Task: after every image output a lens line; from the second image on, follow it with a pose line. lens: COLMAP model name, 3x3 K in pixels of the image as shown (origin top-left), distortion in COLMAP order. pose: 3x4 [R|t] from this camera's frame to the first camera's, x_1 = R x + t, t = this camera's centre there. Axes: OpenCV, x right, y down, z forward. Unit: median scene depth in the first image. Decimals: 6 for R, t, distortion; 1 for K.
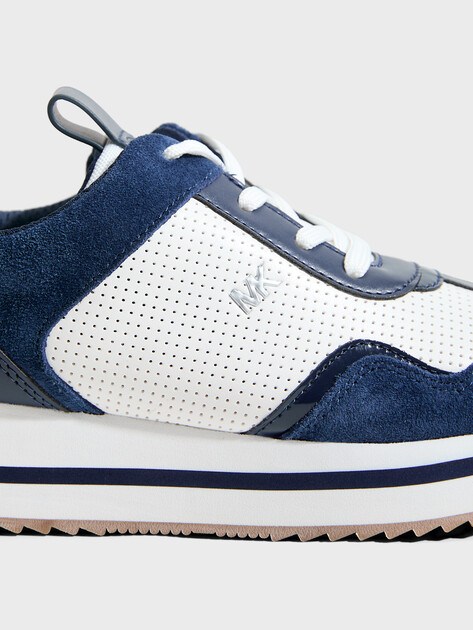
lens RADIAL K [[2169.7, 0, 236.5], [0, 2169.7, 315.0], [0, 0, 1]] dist [-0.035697, 0.206608]
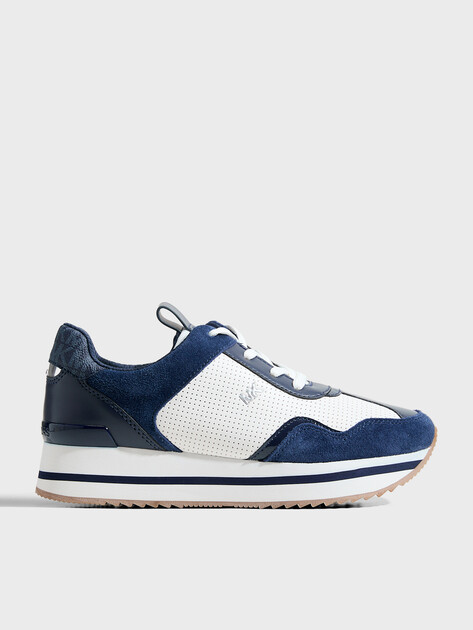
lens RADIAL K [[1183.3, 0, 236.5], [0, 1183.3, 315.0], [0, 0, 1]] dist [0.001095, 0.010914]
pose [[0.999849, -0.010712, -0.013683, 0.011297], [0.009290, 0.994938, -0.100056, 0.028623], [0.014686, 0.099914, 0.994888, -0.201817]]
